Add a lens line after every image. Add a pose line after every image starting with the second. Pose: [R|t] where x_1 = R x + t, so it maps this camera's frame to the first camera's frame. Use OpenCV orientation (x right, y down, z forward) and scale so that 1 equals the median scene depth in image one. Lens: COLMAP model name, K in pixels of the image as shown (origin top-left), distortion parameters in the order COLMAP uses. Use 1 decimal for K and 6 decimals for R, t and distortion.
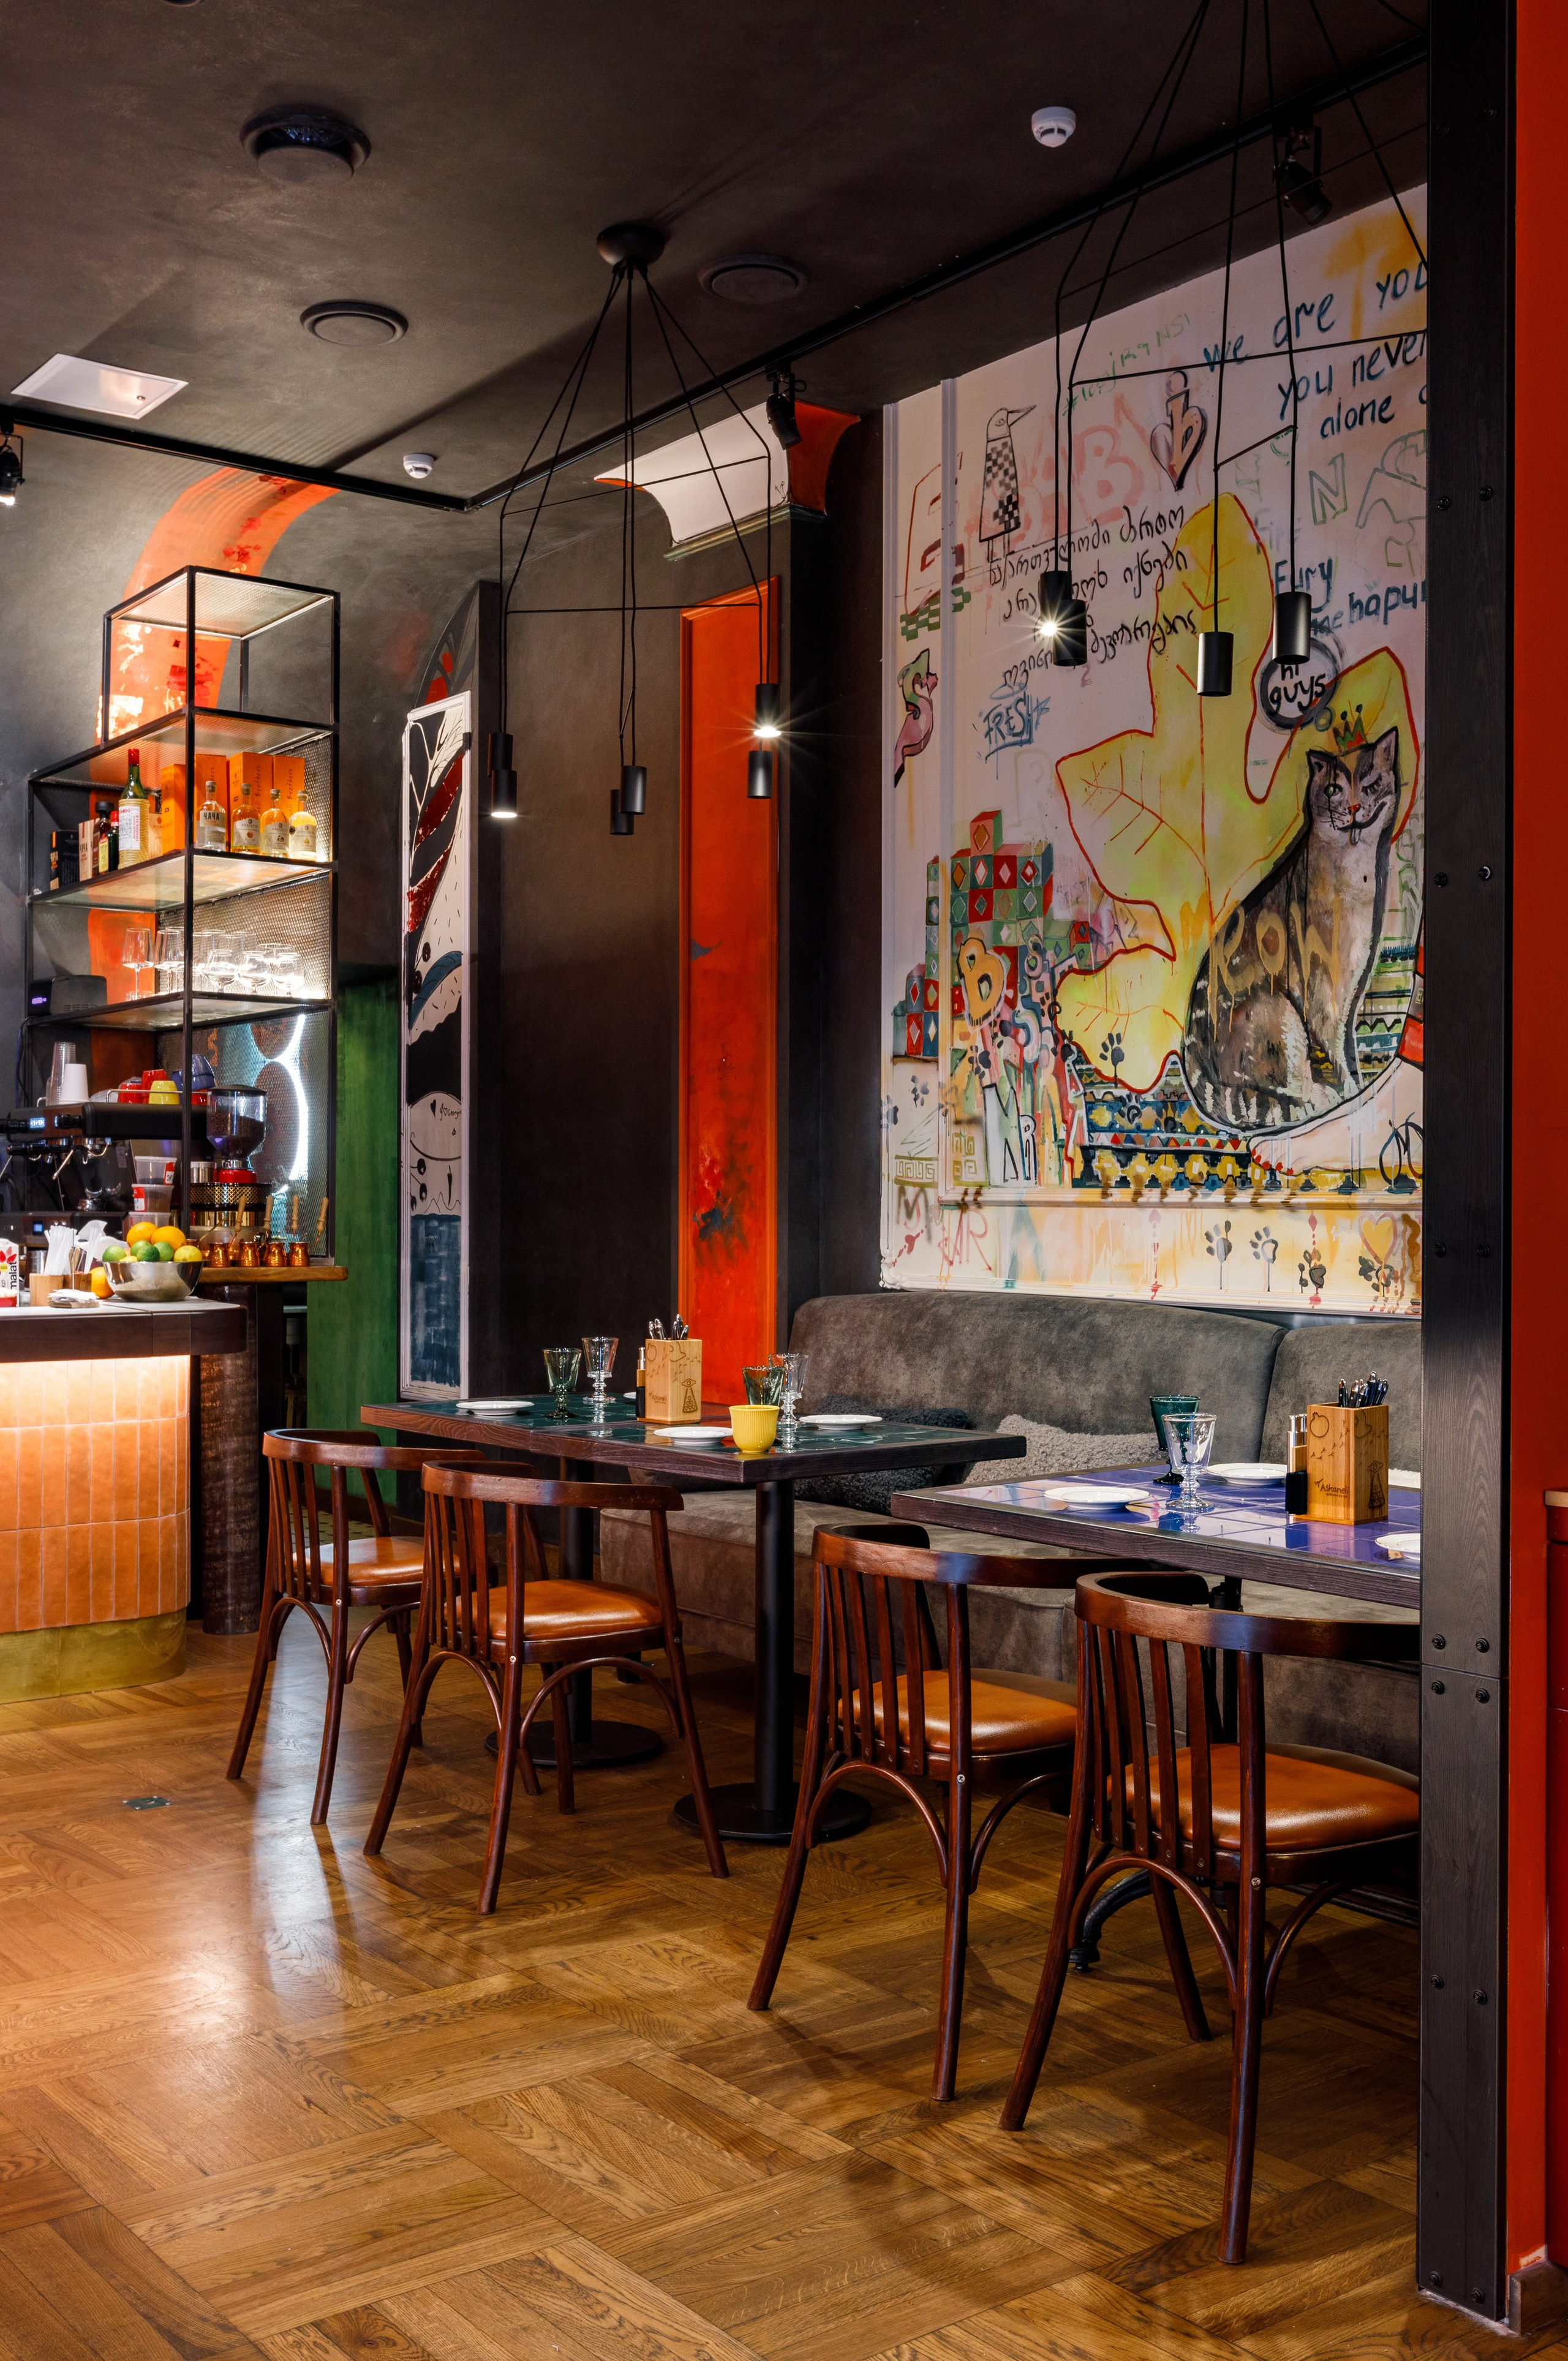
lens RADIAL K [[2309.8, 0, 764.9], [0, 2309.8, 1191.9], [0, 0, 1]] dist [-0.021027, 0.014204]
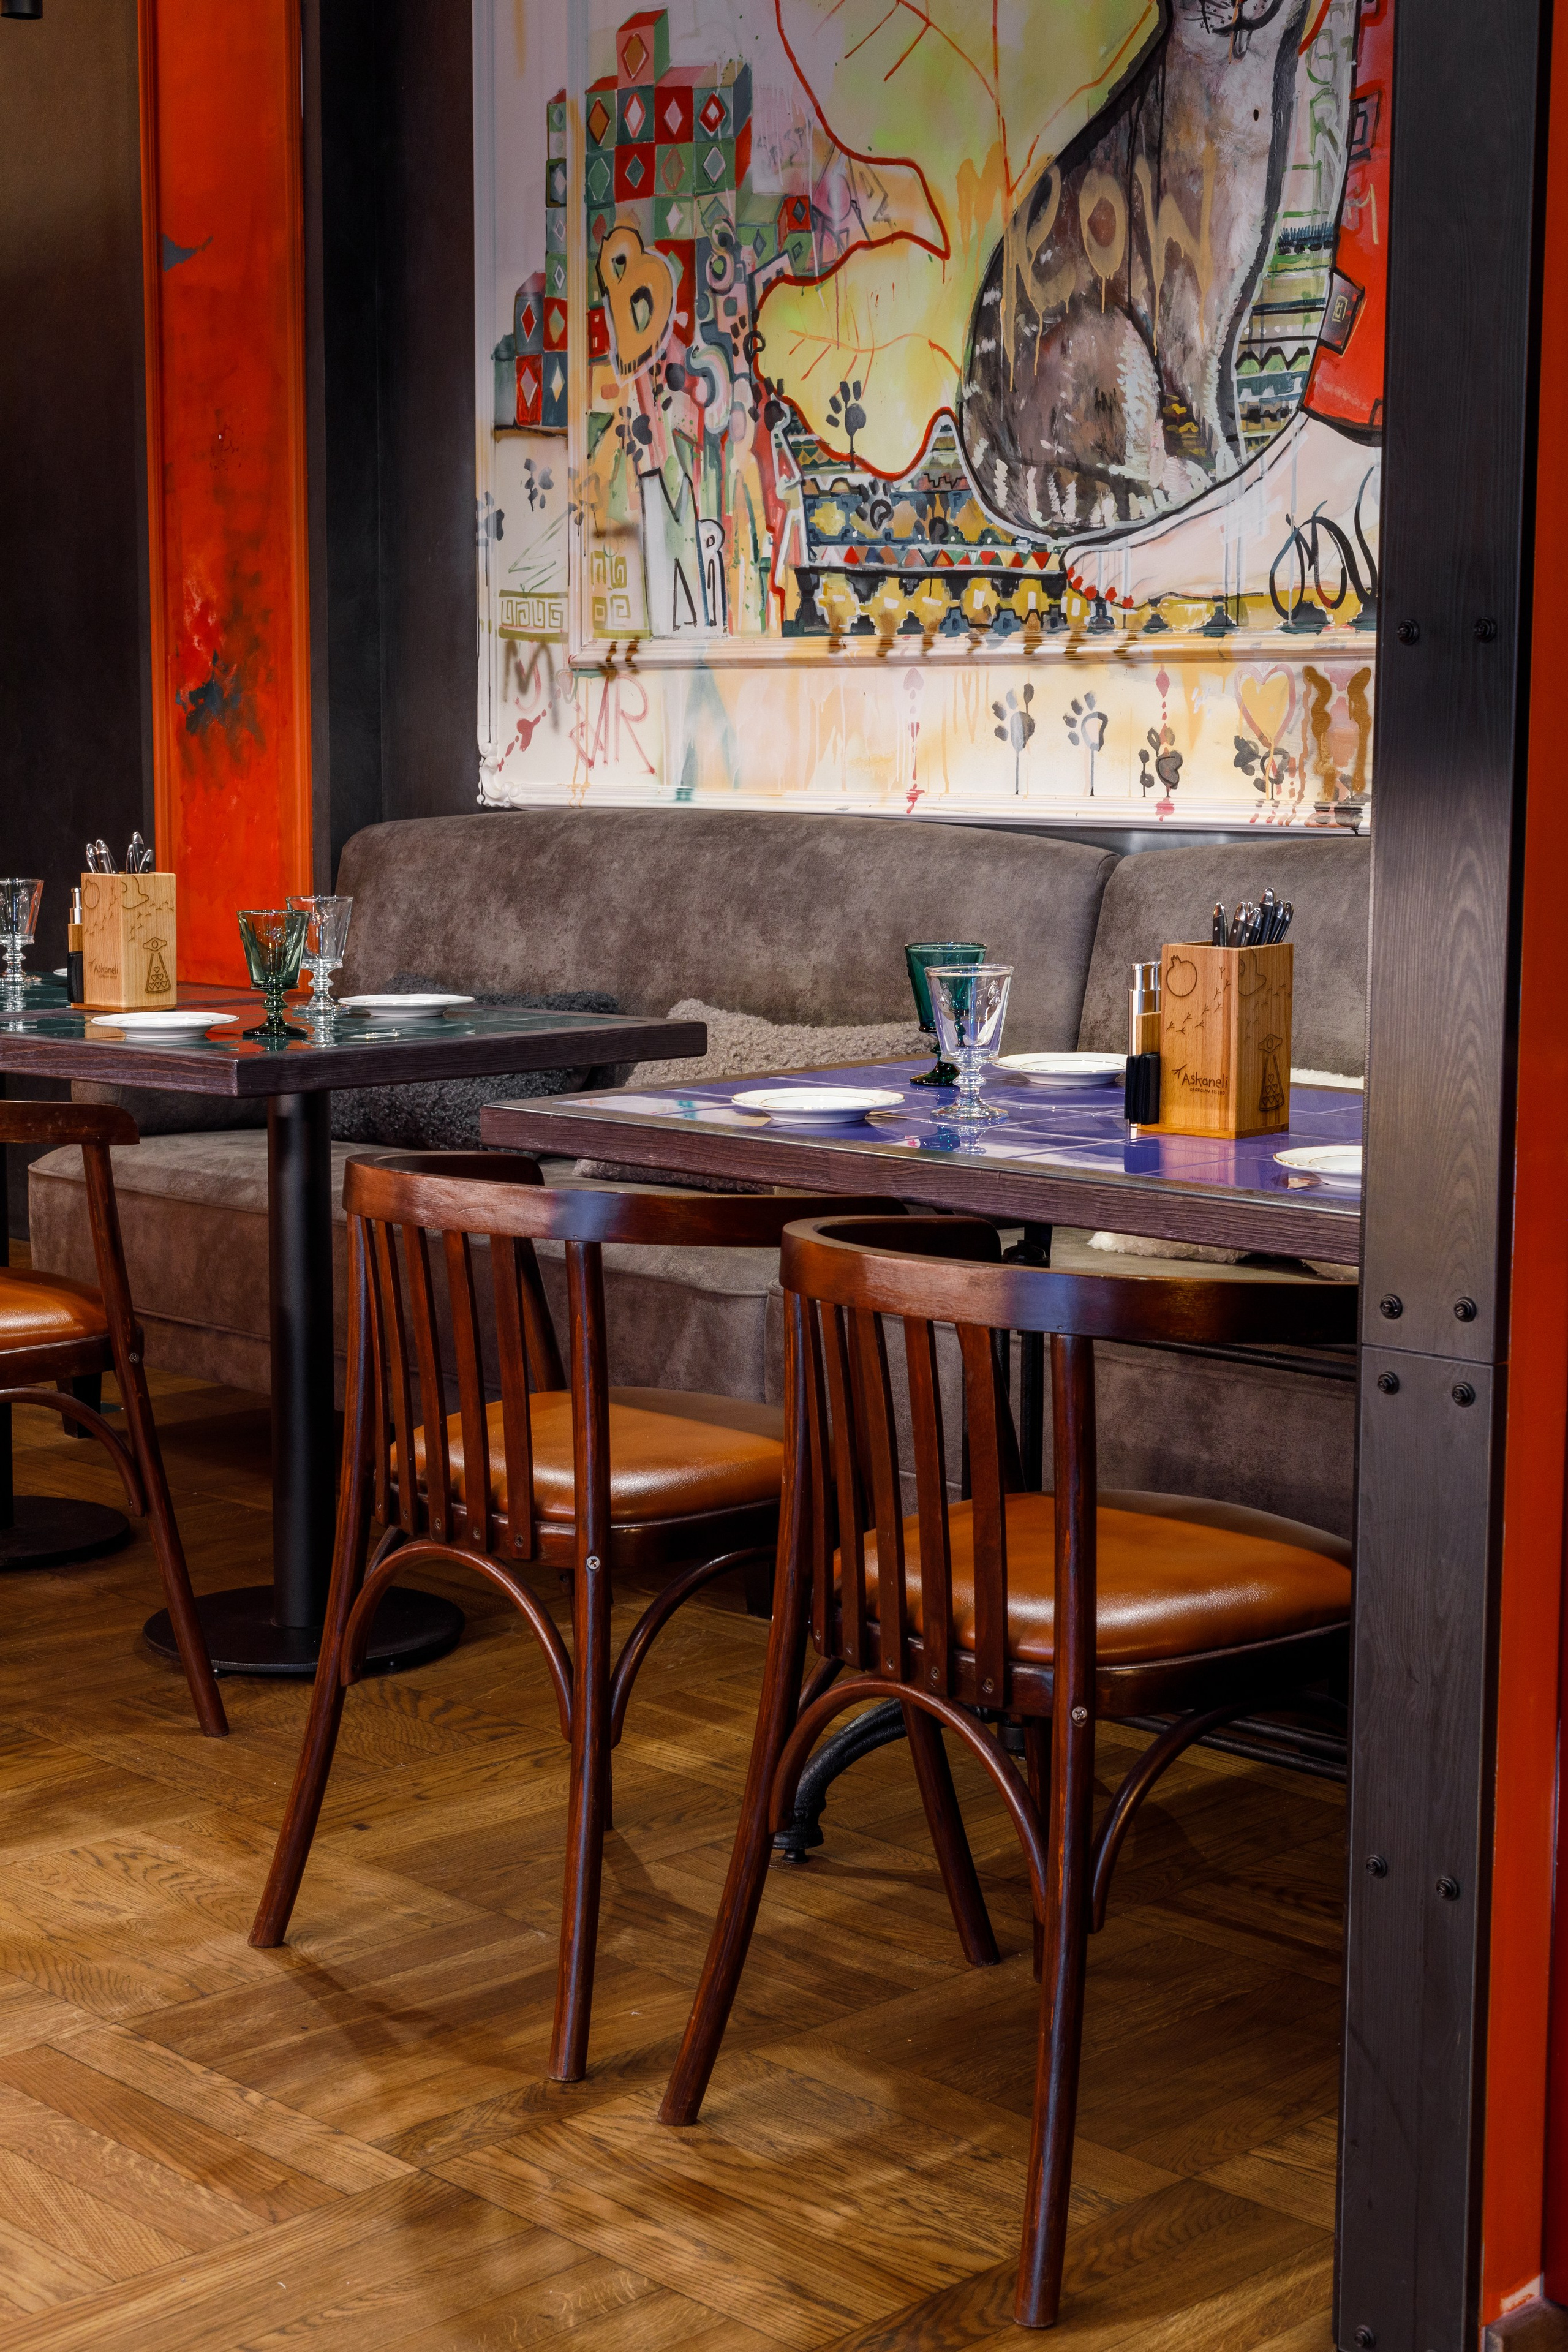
lens RADIAL K [[3399.5, 0, 784.0], [0, 3399.5, 1176.0], [0, 0, 1]] dist [0.006223, 0.000743]
pose [[0.991494, -0.016915, 0.129047, 0.014253], [-0.000076, 0.991443, 0.130540, 0.025637], [-0.130151, -0.129440, 0.983009, 0.089725]]
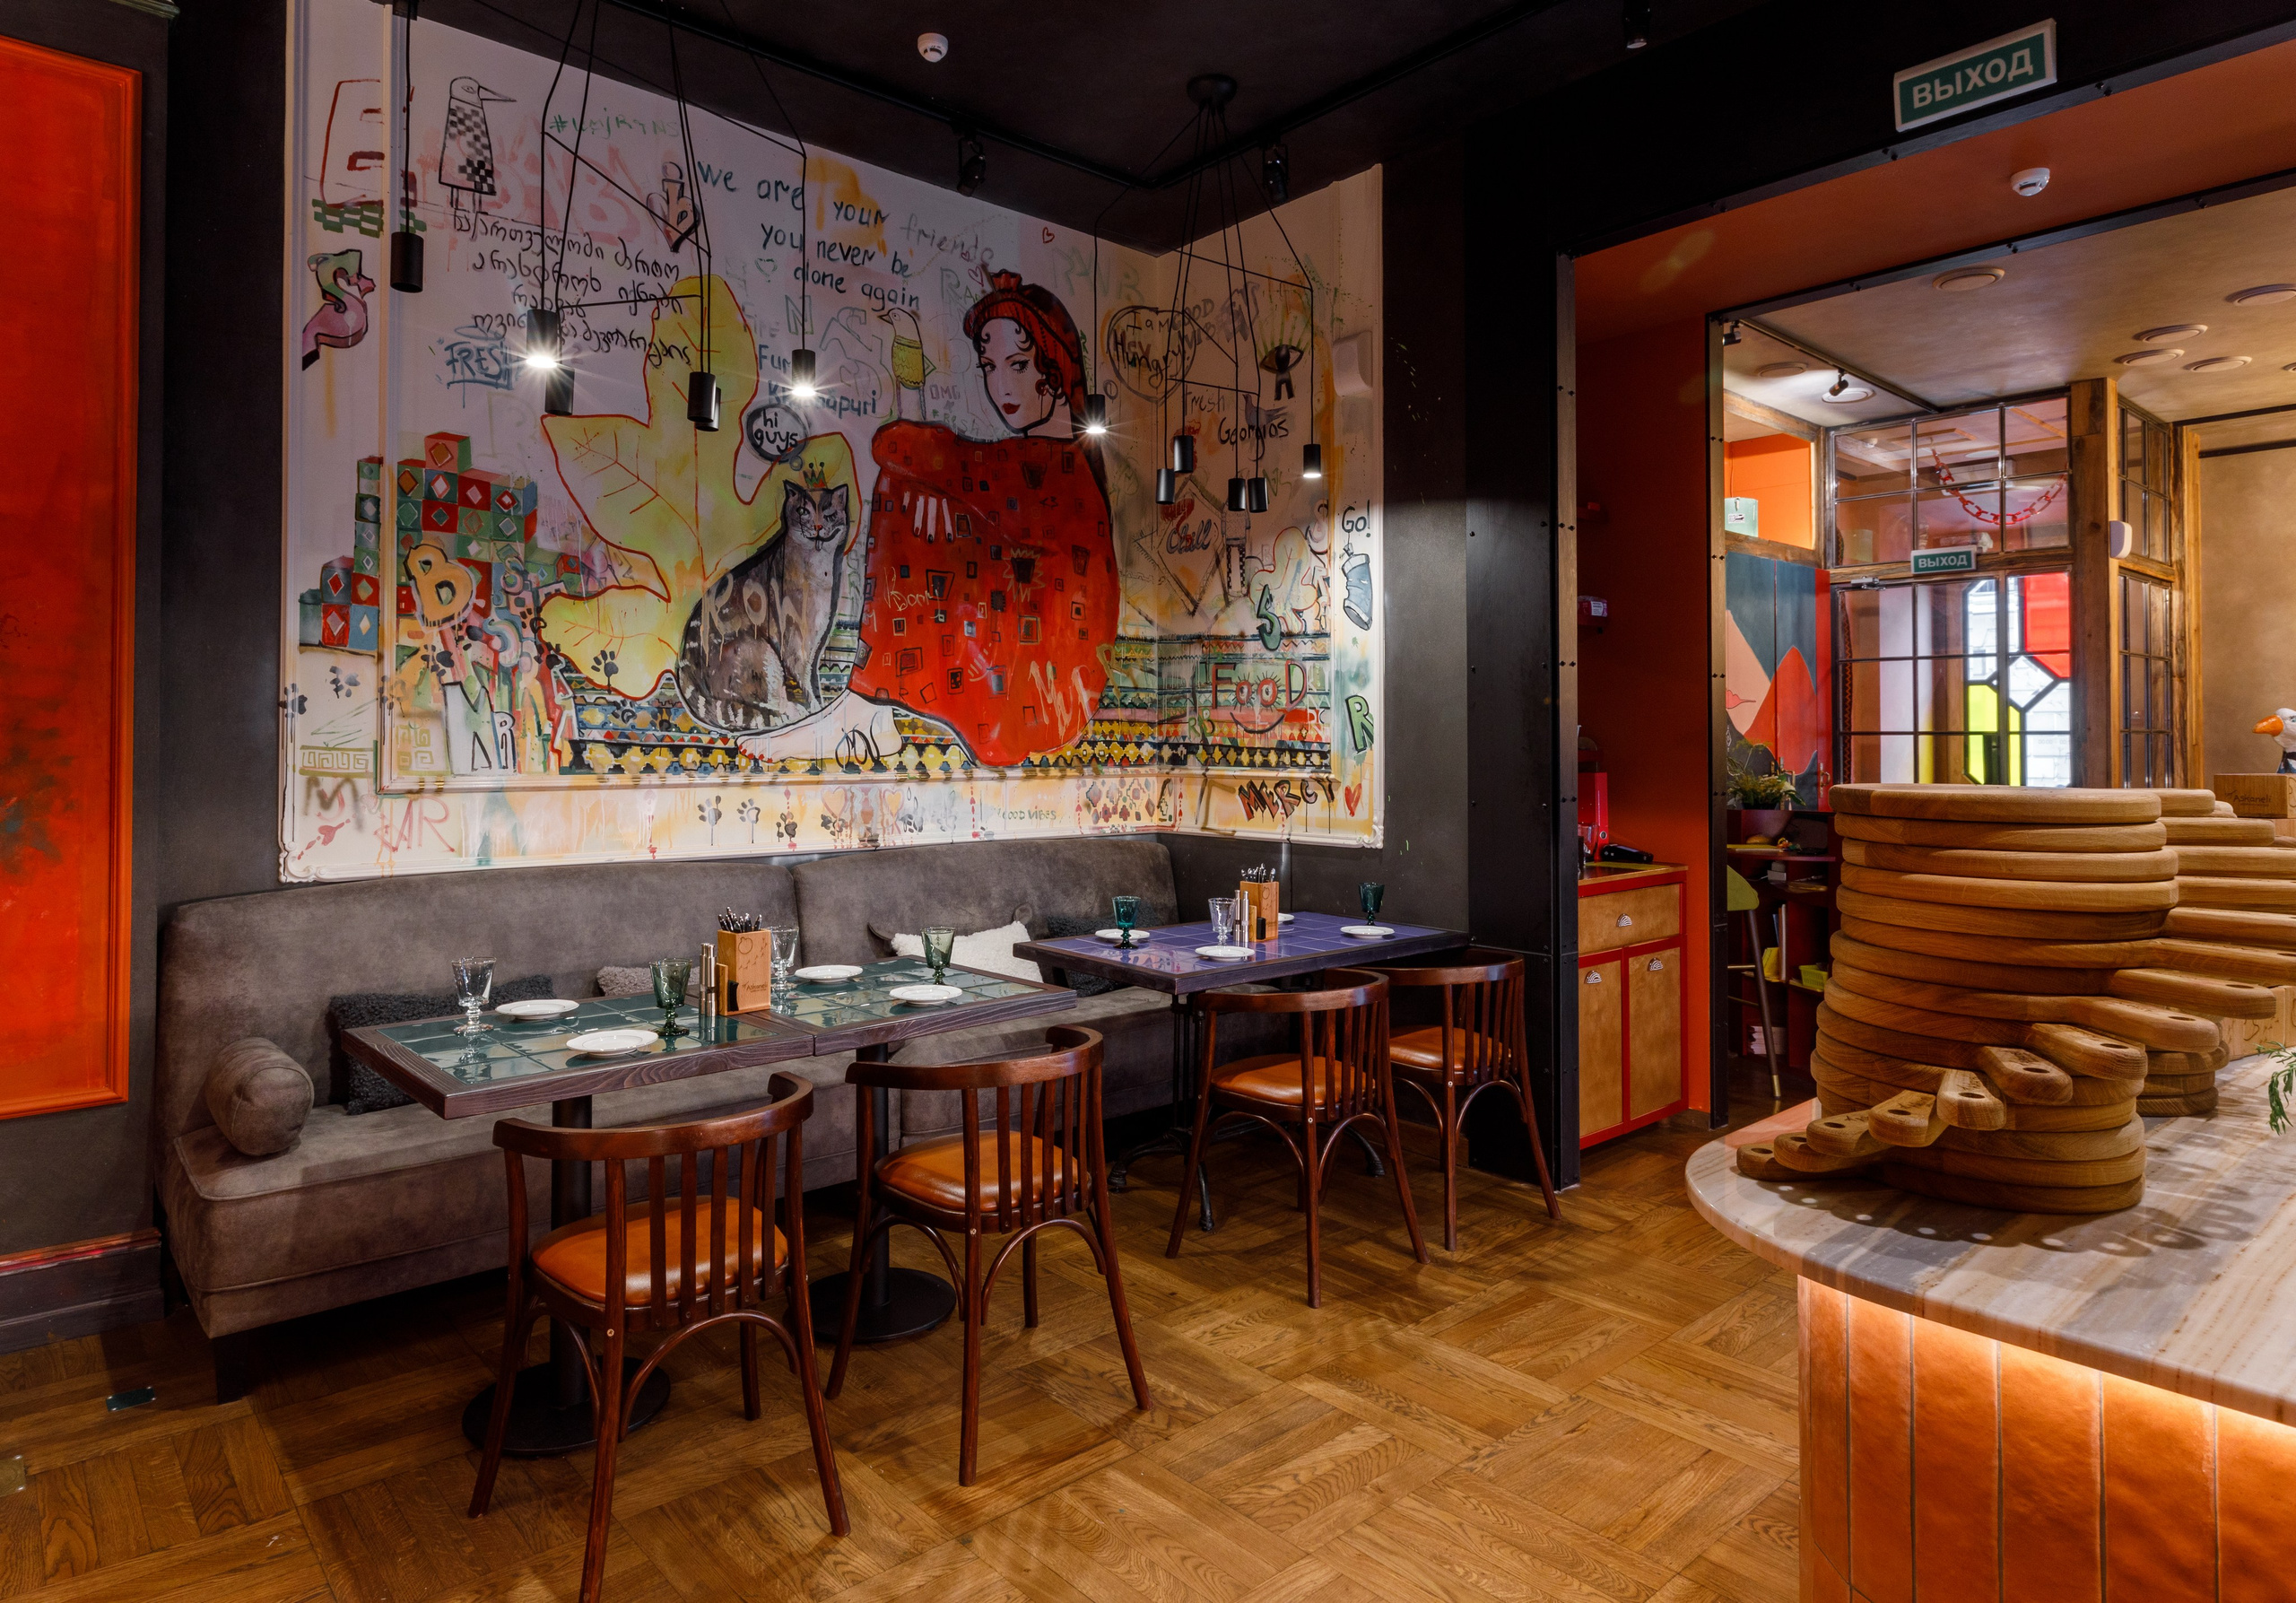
lens RADIAL K [[1327.2, 0, 1108.5], [0, 1327.2, 714.4], [0, 0, 1]] dist [0.002203, 0.000576]
pose [[-0.060124, 0.016719, 0.998051, -0.647273], [-0.001559, 0.999857, -0.016843, -0.024777], [-0.998190, -0.002569, -0.060089, 0.852776]]
